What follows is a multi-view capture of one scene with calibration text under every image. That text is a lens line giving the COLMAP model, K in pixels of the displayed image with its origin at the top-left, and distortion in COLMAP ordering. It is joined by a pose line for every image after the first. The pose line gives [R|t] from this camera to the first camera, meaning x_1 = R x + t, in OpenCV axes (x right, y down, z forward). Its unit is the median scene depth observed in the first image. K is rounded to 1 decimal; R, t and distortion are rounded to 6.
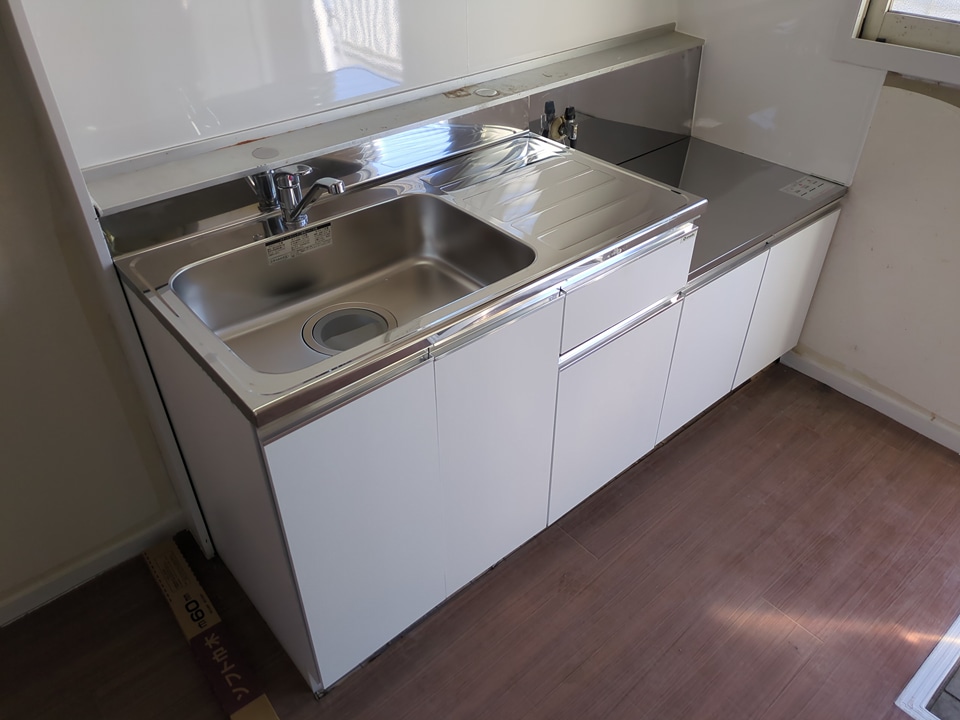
lens RADIAL K [[727.6, 0, 482.8], [0, 727.6, 356.0], [0, 0, 1]] dist [0.032448, -0.013767]
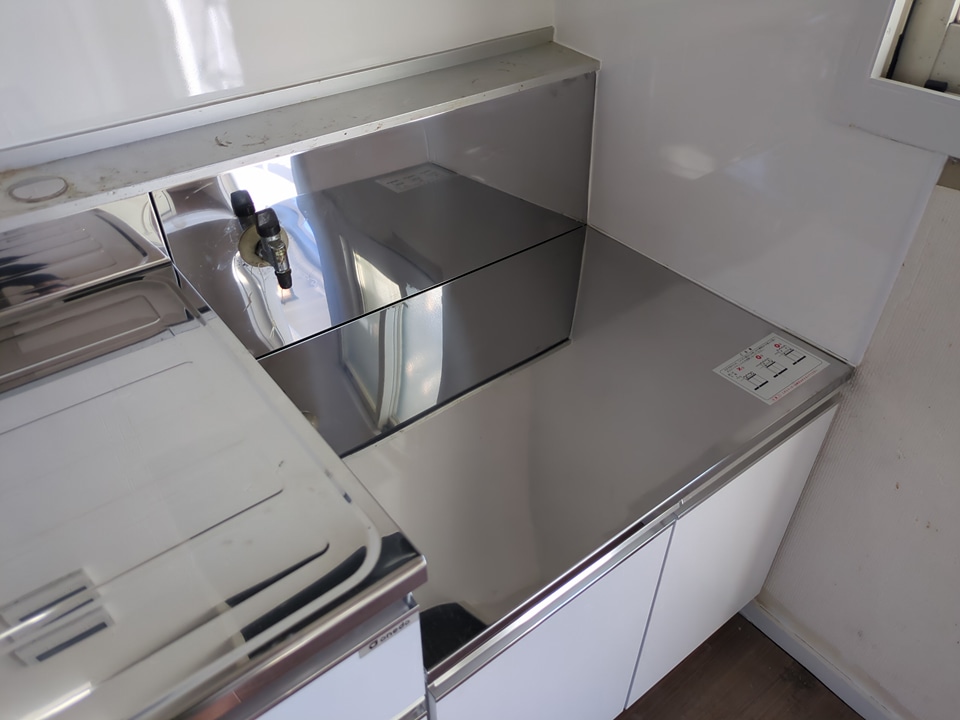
lens RADIAL K [[727.6, 0, 476.8], [0, 727.6, 364.2], [0, 0, 1]] dist [0.032448, -0.013767]
pose [[0.997692, 0.038916, -0.055648, 0.266353], [-0.036742, 0.998542, 0.039557, -0.242568], [0.057106, -0.037421, 0.997667, 0.481470]]
